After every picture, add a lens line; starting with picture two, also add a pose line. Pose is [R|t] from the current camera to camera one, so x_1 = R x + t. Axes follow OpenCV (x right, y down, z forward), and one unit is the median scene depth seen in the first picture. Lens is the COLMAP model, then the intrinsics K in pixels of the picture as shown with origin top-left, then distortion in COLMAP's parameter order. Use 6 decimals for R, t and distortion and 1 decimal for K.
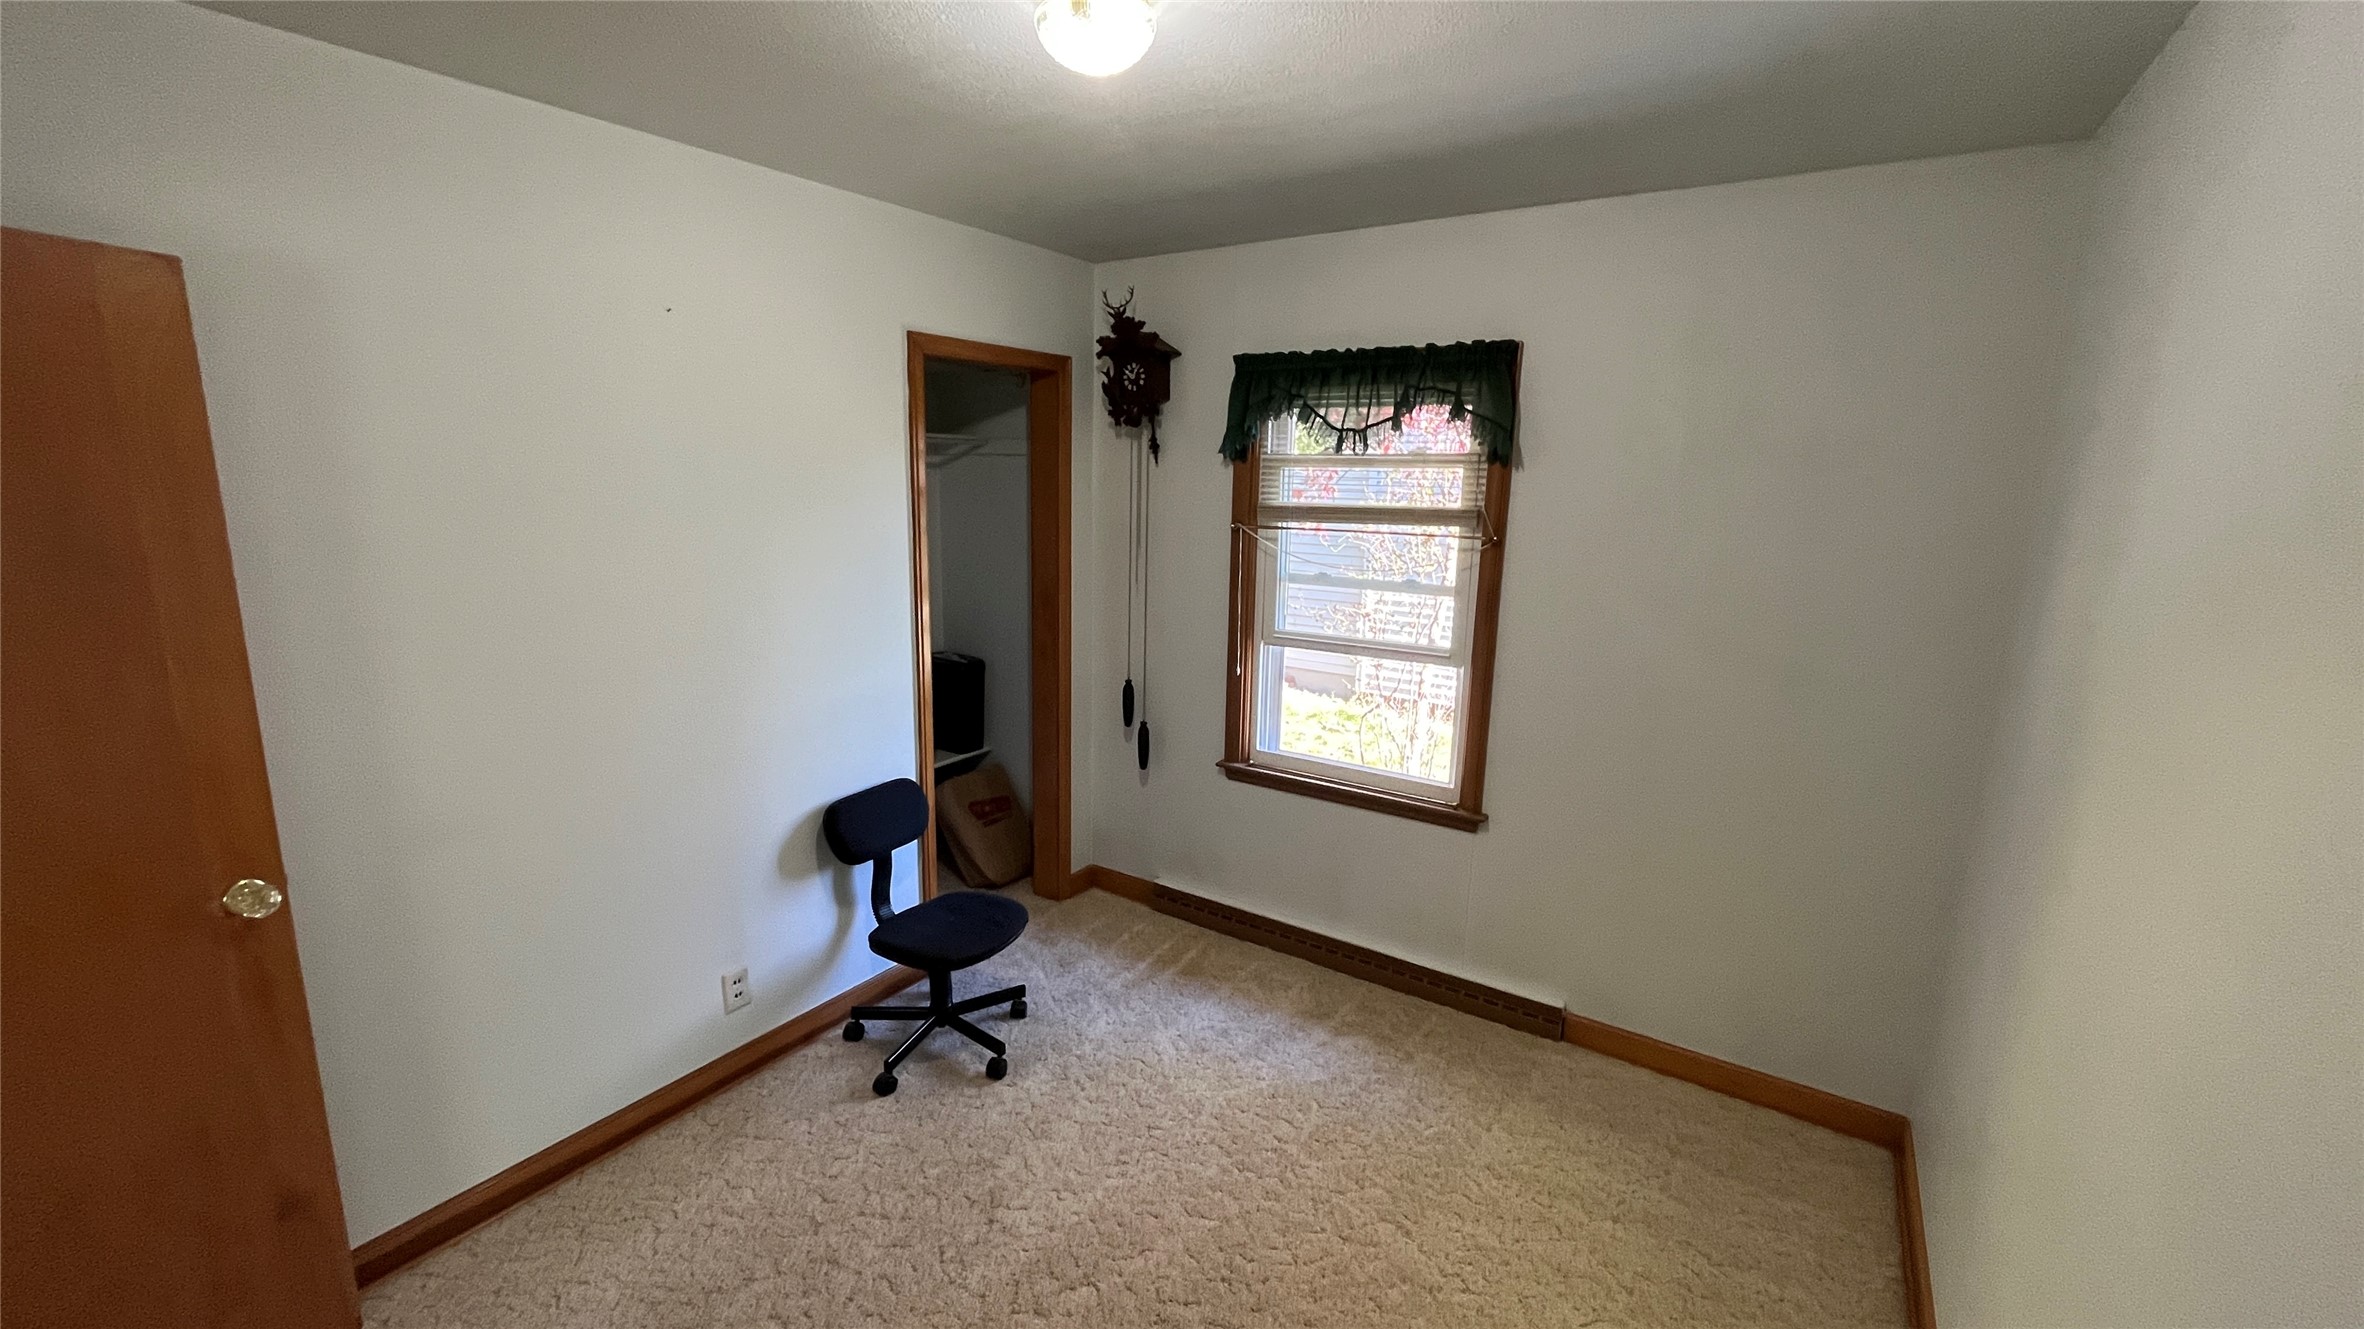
lens RADIAL K [[964.4, 0, 1175.1], [0, 964.4, 661.8], [0, 0, 1]] dist [0.001817, -0.000489]
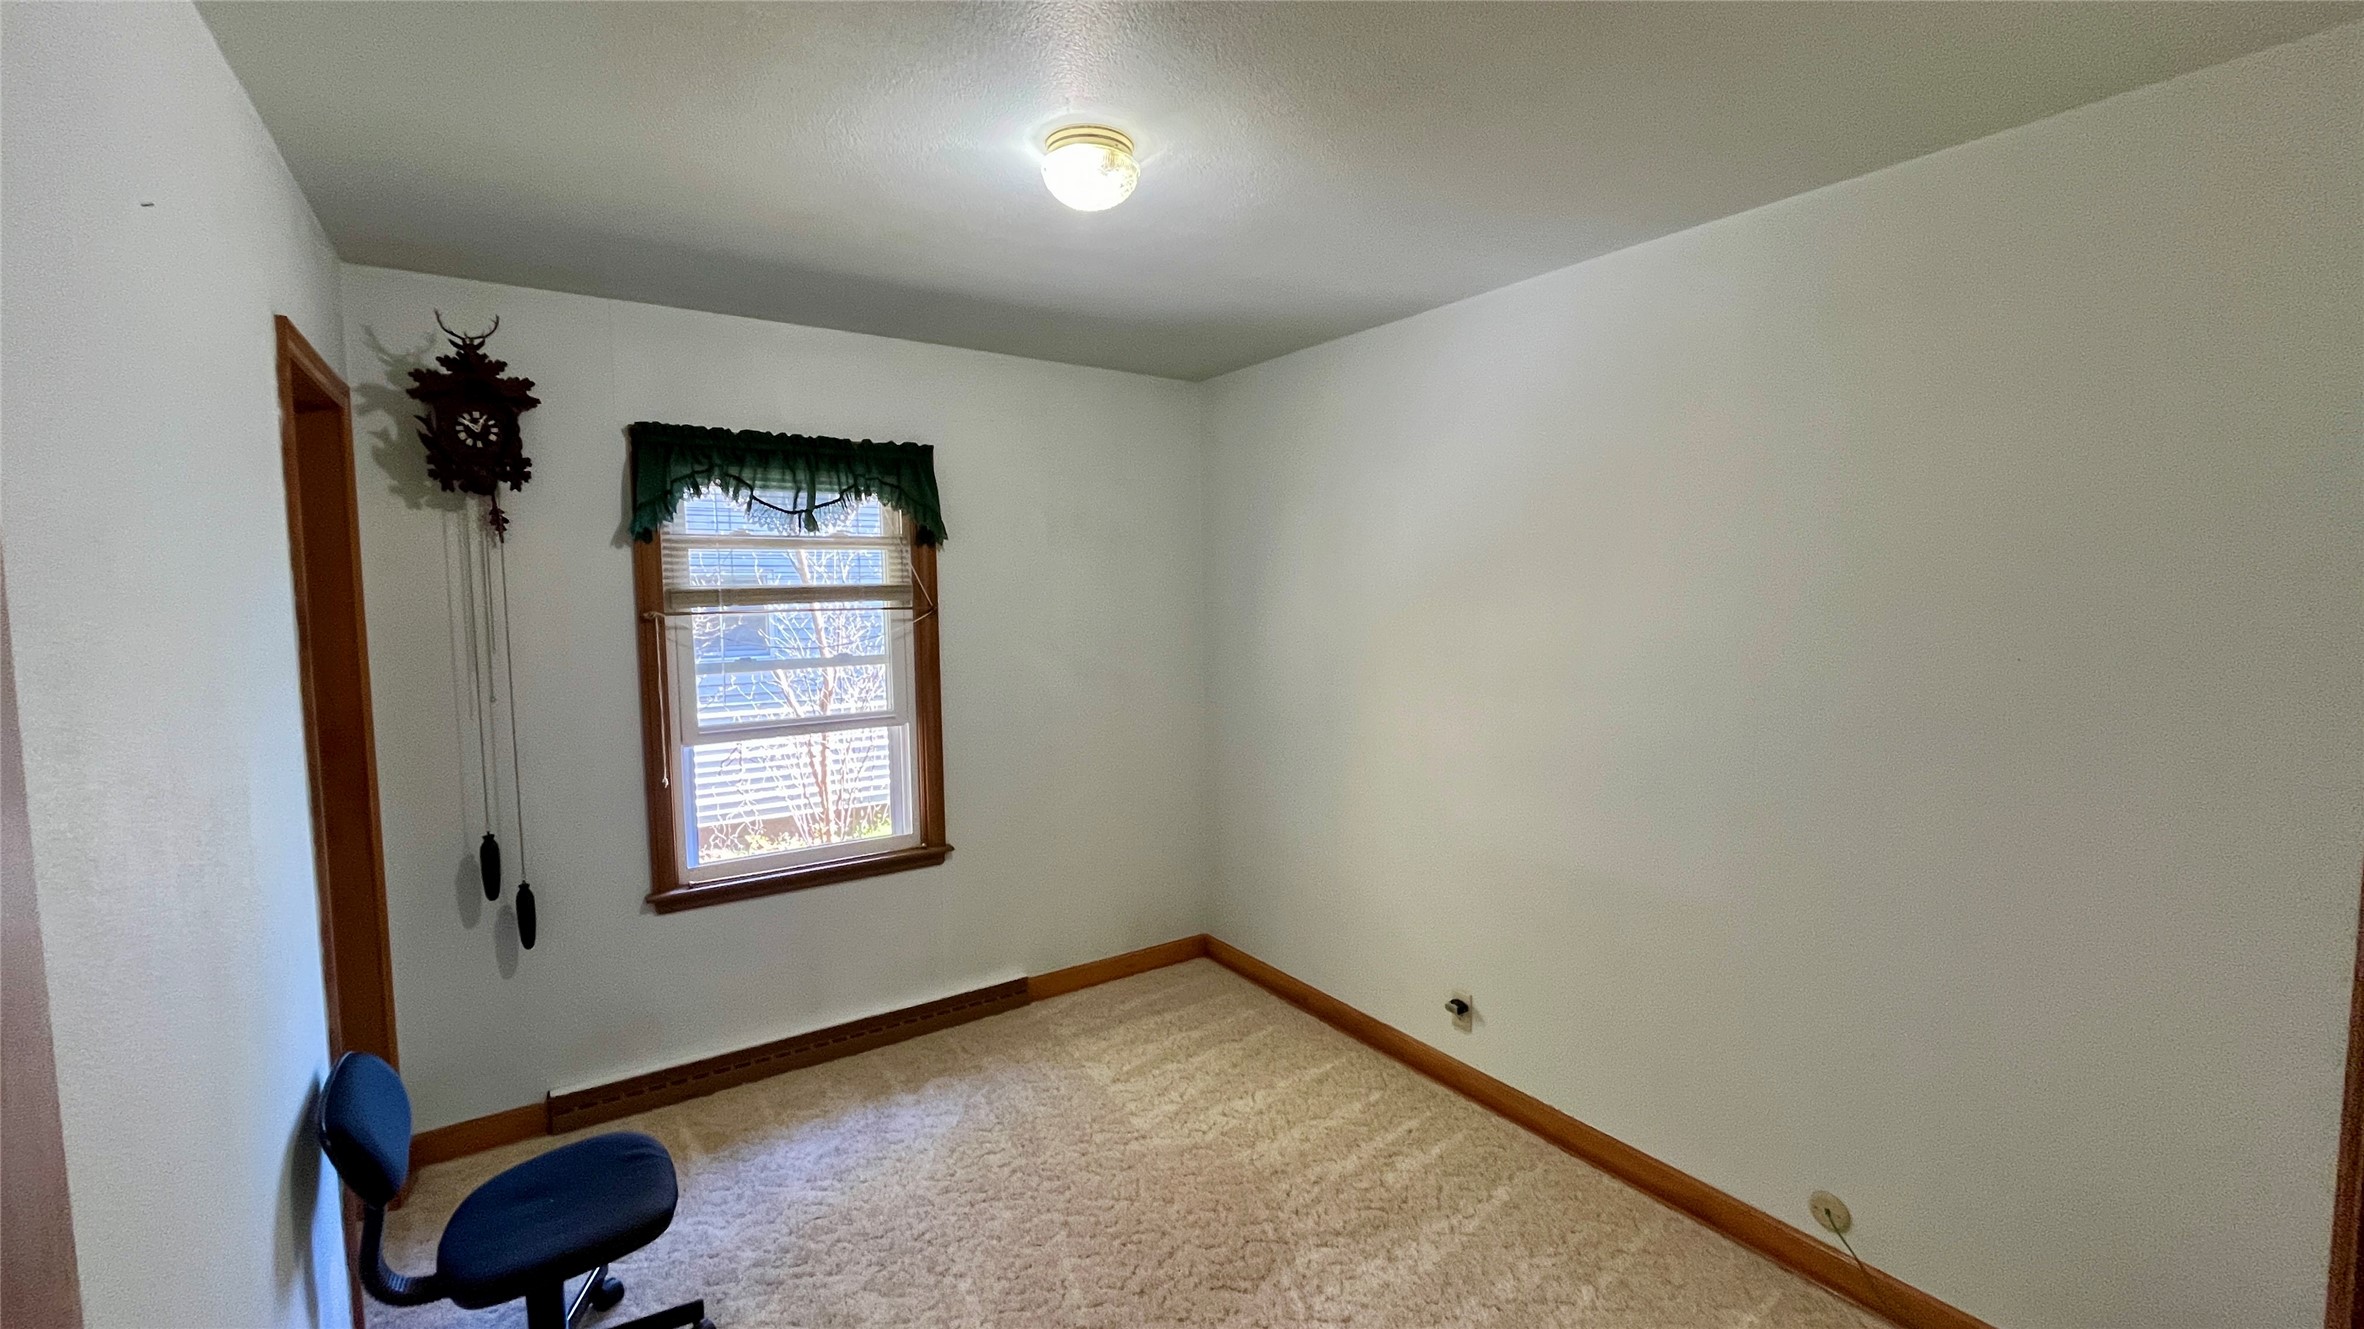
lens RADIAL K [[964.4, 0, 1216.8], [0, 964.4, 646.1], [0, 0, 1]] dist [0.001817, -0.000489]
pose [[0.352393, -0.090165, 0.931499, -0.604761], [0.185735, 0.982286, 0.024816, -0.043482], [-0.917236, 0.164267, 0.362898, 0.240802]]
